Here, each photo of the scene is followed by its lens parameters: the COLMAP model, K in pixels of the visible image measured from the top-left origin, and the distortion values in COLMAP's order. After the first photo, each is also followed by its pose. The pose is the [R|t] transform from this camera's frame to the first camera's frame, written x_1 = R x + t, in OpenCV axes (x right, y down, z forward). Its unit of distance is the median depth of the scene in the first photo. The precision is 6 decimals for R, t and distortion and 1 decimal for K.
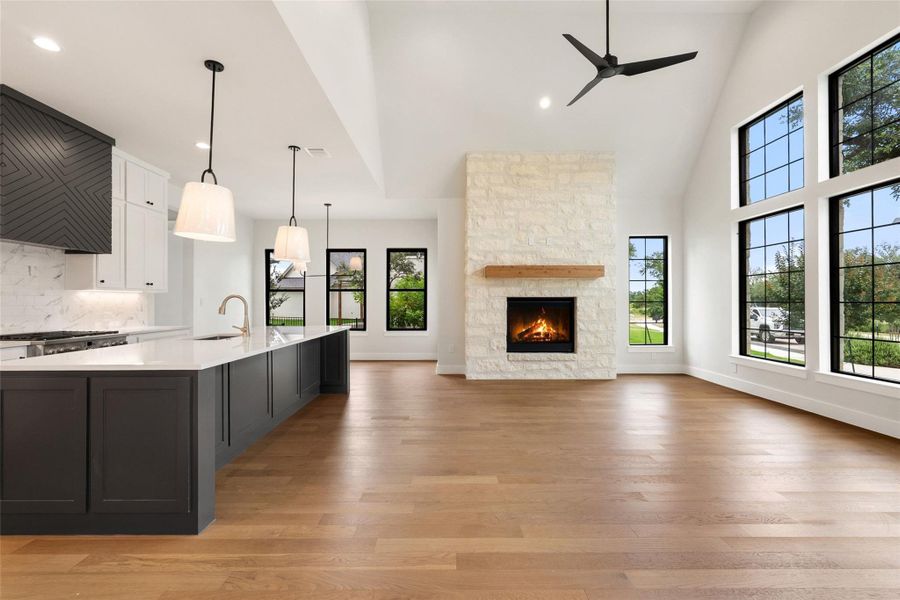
lens RADIAL K [[403.1, 0, 445.8], [0, 403.1, 300.0], [0, 0, 1]] dist [-0.007087, 0.000709]
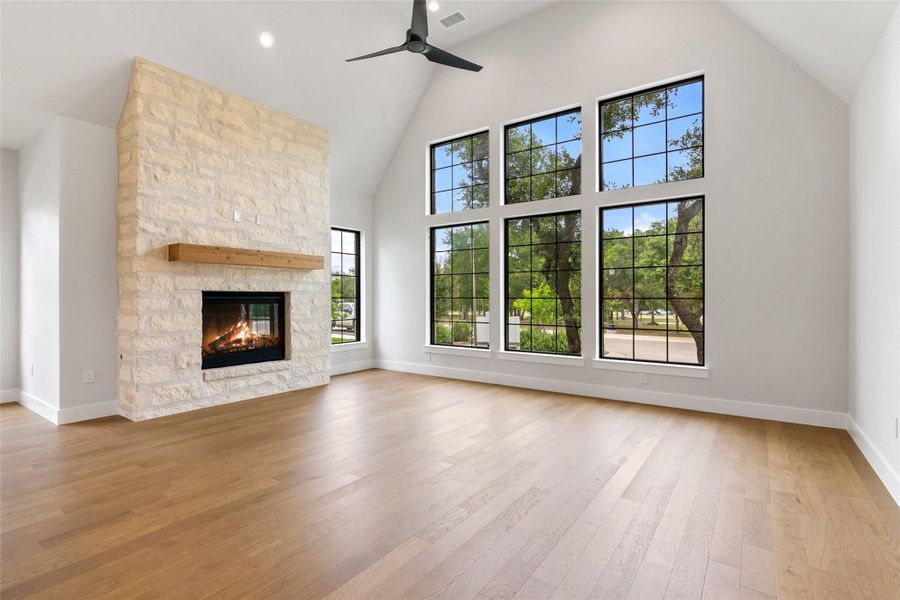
lens RADIAL K [[433.7, 0, 449.2], [0, 433.7, 297.4], [0, 0, 1]] dist [-0.009450, 0.001327]
pose [[0.583376, 0.000824, 0.812202, -0.207941], [-0.004136, 0.999990, 0.001956, 0.000904], [-0.812192, -0.004500, 0.583373, 0.214595]]
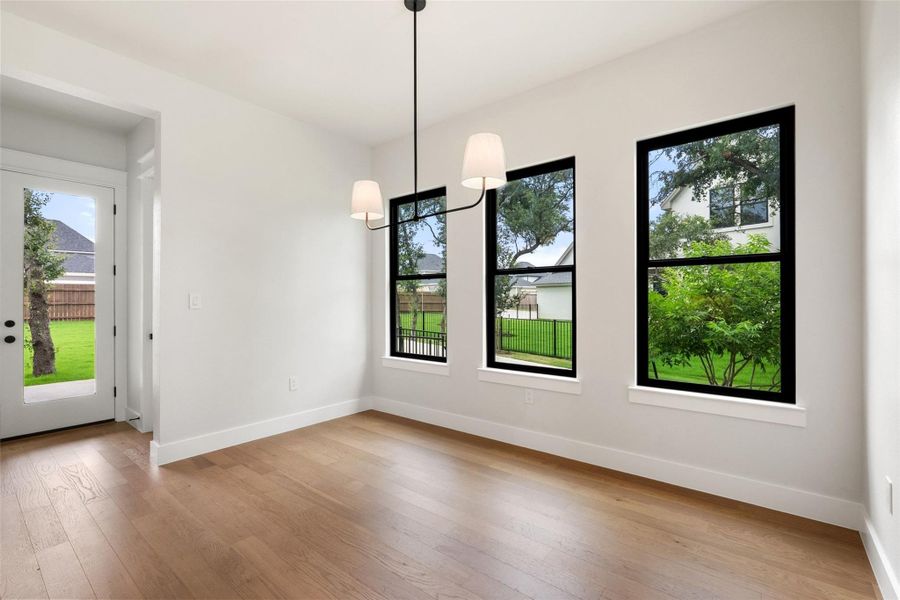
lens RADIAL K [[403.1, 0, 445.9], [0, 403.1, 296.7], [0, 0, 1]] dist [-0.007087, 0.000709]
pose [[0.771194, -0.007418, -0.636558, -0.075822], [0.005998, 0.999972, -0.004386, 0.004391], [0.636573, -0.000435, 0.771217, 0.870420]]
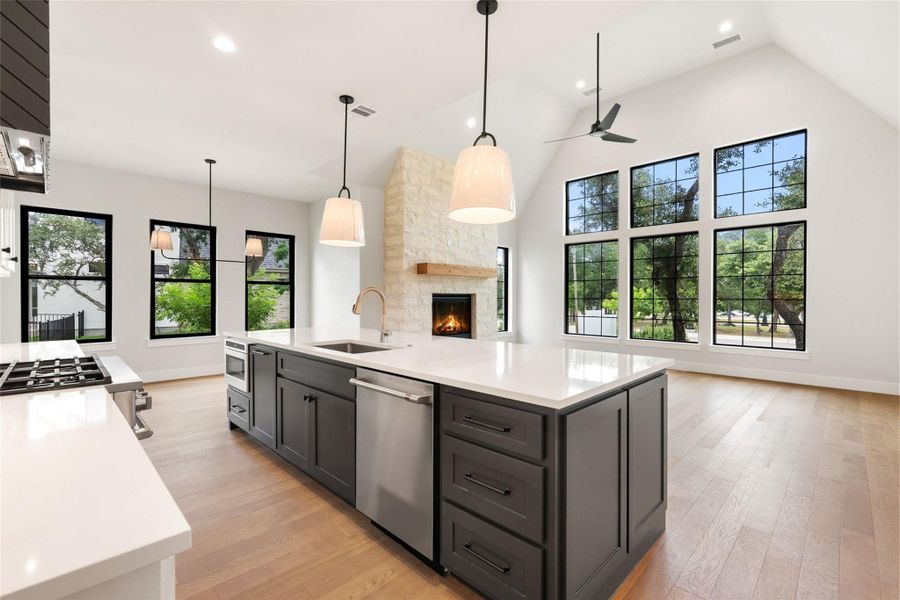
lens RADIAL K [[403.1, 0, 448.3], [0, 403.1, 301.0], [0, 0, 1]] dist [-0.007087, 0.000709]
pose [[0.707488, -0.002478, 0.706721, -0.567701], [-0.006816, 0.999923, 0.010329, 0.001922], [-0.706692, -0.012125, 0.707417, 0.221142]]
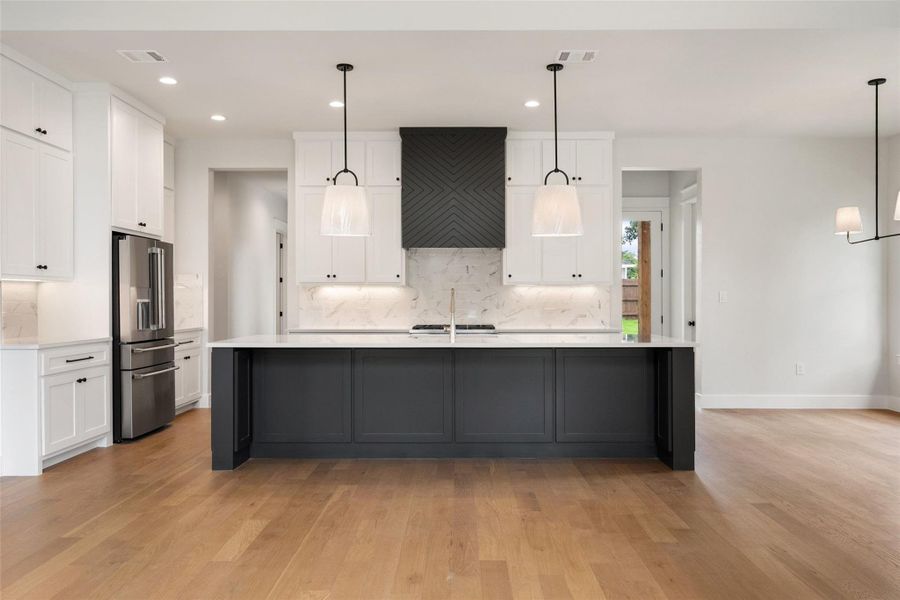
lens RADIAL K [[677.7, 0, 461.5], [0, 677.7, 299.8], [0, 0, 1]] dist [0.005970, -0.000723]
pose [[0.001851, 0.002476, -0.999995, 0.539829], [0.006849, 0.999973, 0.002488, 0.004702], [0.999975, -0.006853, 0.001834, 0.601117]]
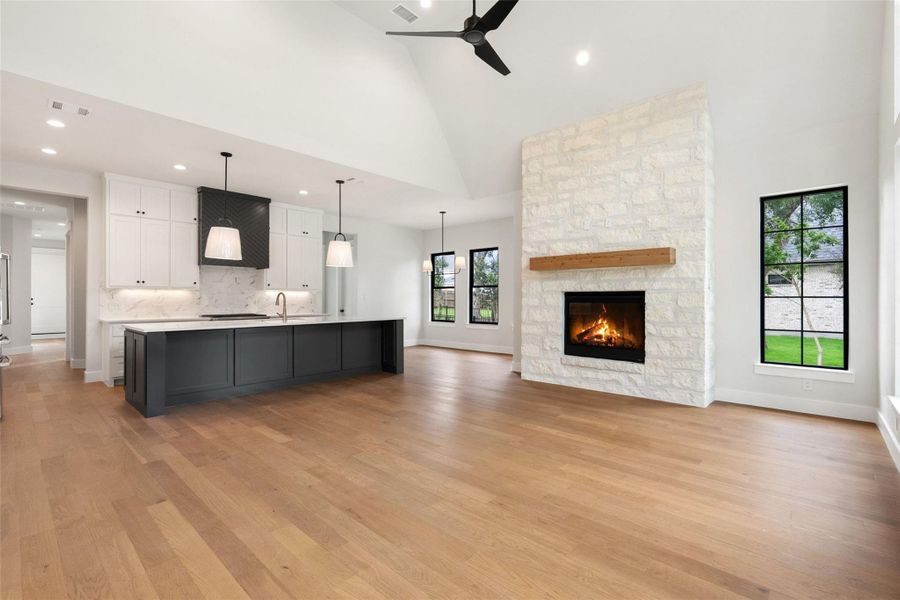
lens RADIAL K [[403.1, 0, 448.7], [0, 403.1, 297.6], [0, 0, 1]] dist [-0.007087, 0.000709]
pose [[0.736776, 0.000111, -0.676137, 0.566962], [0.002663, 0.999992, 0.003065, 0.002120], [0.676132, -0.004059, 0.736769, 0.185233]]
